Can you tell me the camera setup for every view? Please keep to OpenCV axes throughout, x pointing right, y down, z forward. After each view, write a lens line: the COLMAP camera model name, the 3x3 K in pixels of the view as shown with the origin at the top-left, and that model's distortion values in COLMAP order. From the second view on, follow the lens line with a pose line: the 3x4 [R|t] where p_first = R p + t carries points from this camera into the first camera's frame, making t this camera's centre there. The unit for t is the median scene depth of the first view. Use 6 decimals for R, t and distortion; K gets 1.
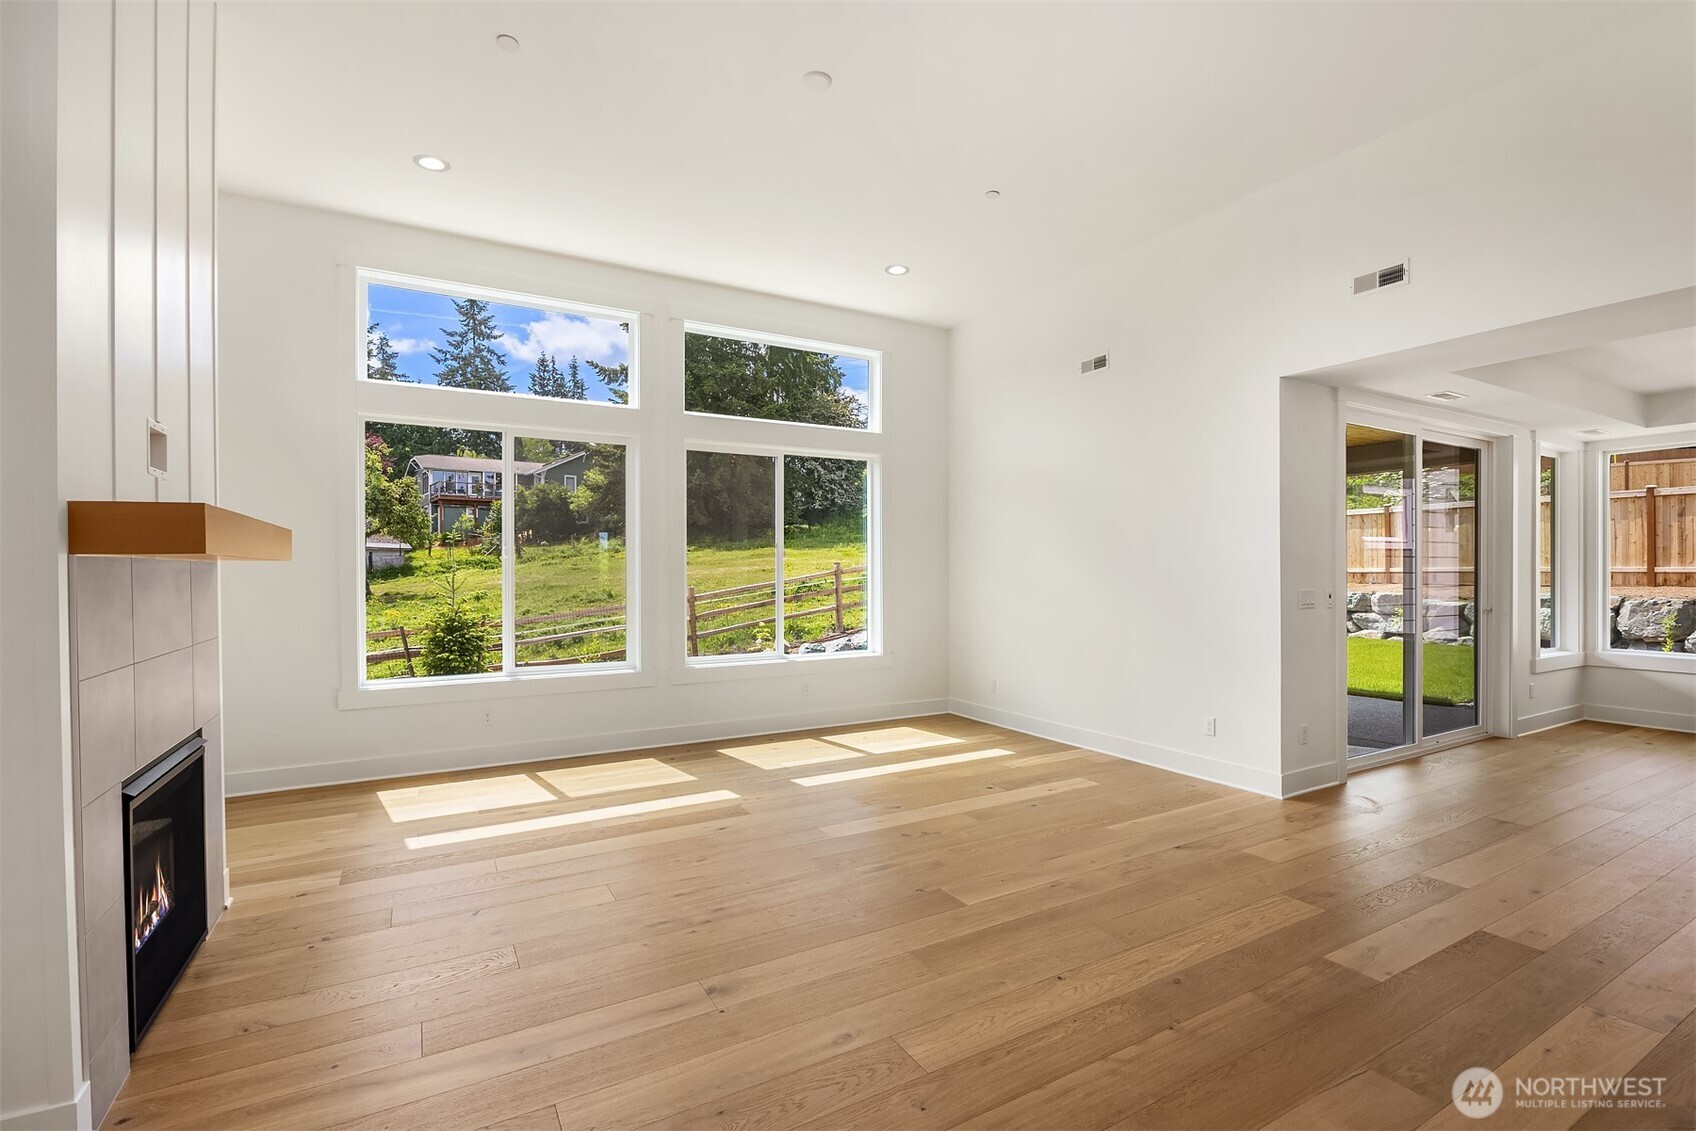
lens RADIAL K [[758.7, 0, 842.1], [0, 758.7, 567.0], [0, 0, 1]] dist [-0.005245, -0.000516]
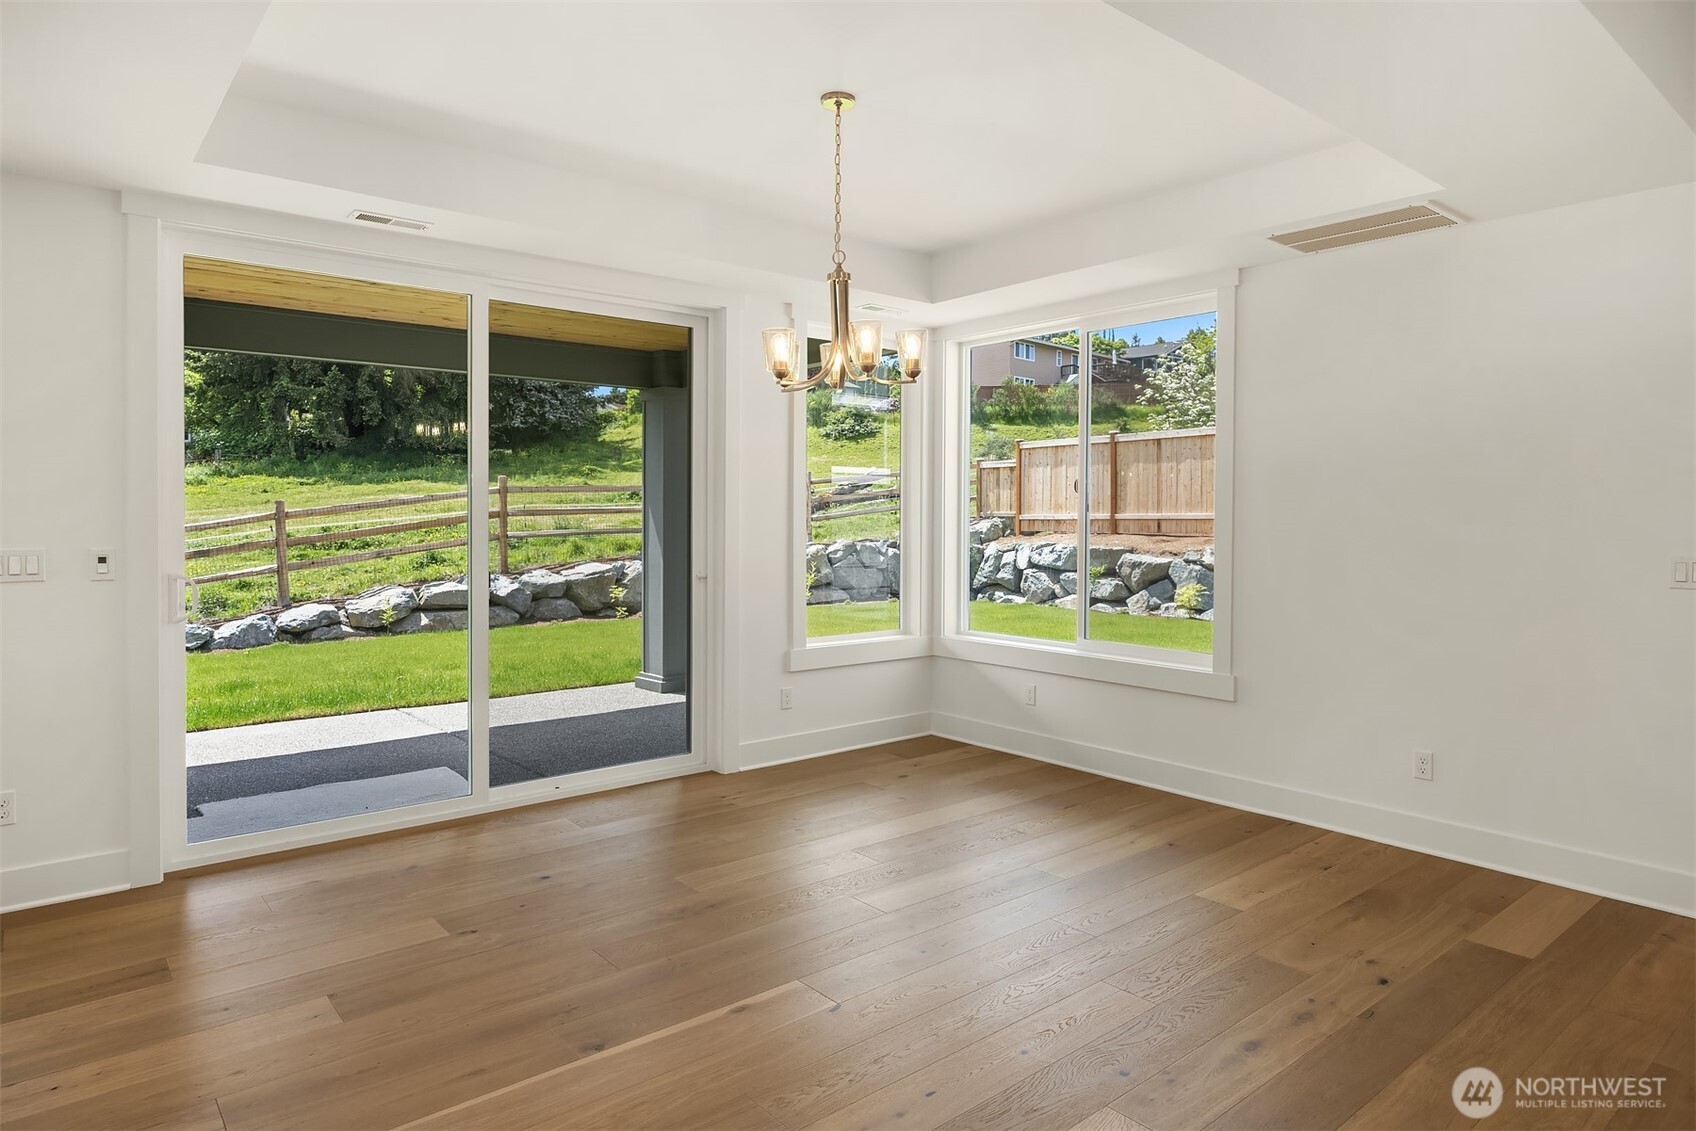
lens RADIAL K [[1004.9, 0, 846.4], [0, 1004.9, 509.5], [0, 0, 1]] dist [-0.004550, 0.002507]
pose [[0.982639, 0.006231, 0.185423, 0.094635], [-0.006113, 0.999981, -0.001206, -0.000057], [-0.185427, 0.000052, 0.982658, 0.015429]]
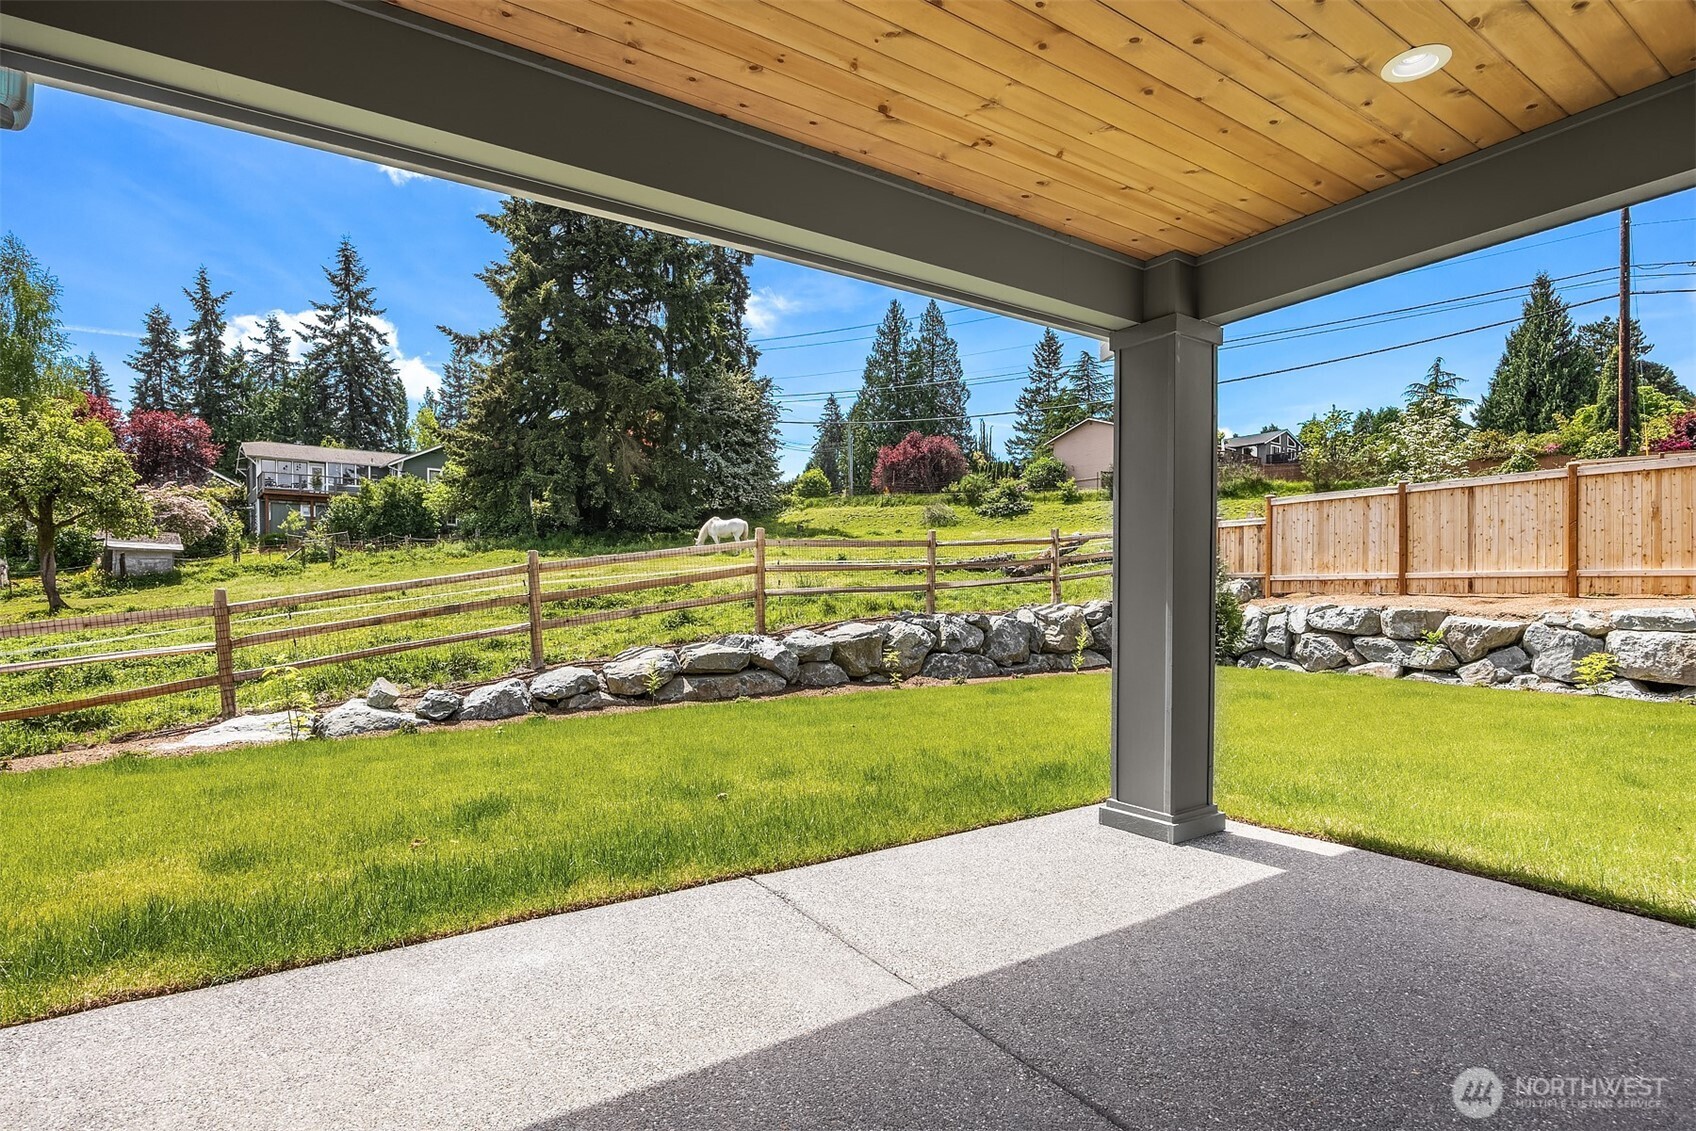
lens RADIAL K [[808.0, 0, 852.5], [0, 808.0, 582.7], [0, 0, 1]] dist [-0.012402, 0.001672]
pose [[0.998151, 0.006137, 0.060464, 0.061900], [-0.006053, 0.999980, -0.001571, 0.005344], [-0.060473, 0.001202, 0.998169, 0.105048]]
